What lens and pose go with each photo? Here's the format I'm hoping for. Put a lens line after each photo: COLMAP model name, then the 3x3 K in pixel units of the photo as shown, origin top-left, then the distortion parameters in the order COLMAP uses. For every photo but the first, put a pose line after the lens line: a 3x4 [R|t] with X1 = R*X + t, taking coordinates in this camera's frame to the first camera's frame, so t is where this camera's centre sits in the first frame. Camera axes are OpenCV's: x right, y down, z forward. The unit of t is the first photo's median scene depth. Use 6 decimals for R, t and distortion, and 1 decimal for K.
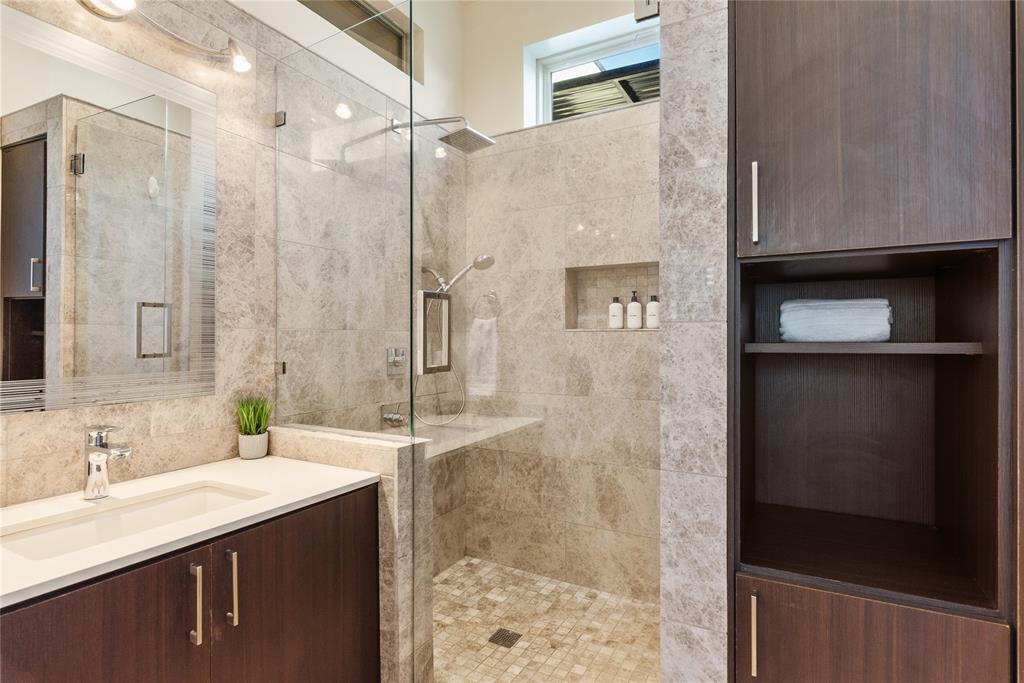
lens RADIAL K [[513.4, 0, 516.5], [0, 513.4, 337.1], [0, 0, 1]] dist [0.000788, -0.002655]
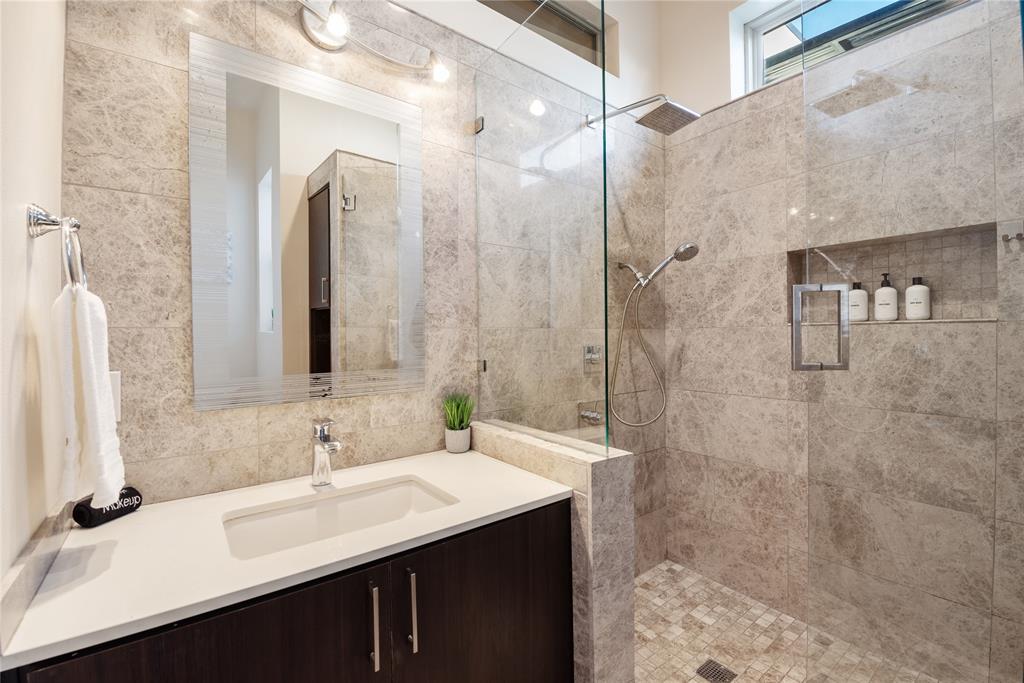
lens RADIAL K [[436.3, 0, 528.2], [0, 436.3, 338.3], [0, 0, 1]] dist [-0.007474, -0.001693]
pose [[0.924523, -0.007518, -0.381052, -0.030035], [0.011026, 0.999915, 0.007024, -0.000514], [0.380967, -0.010695, 0.924527, 0.177067]]
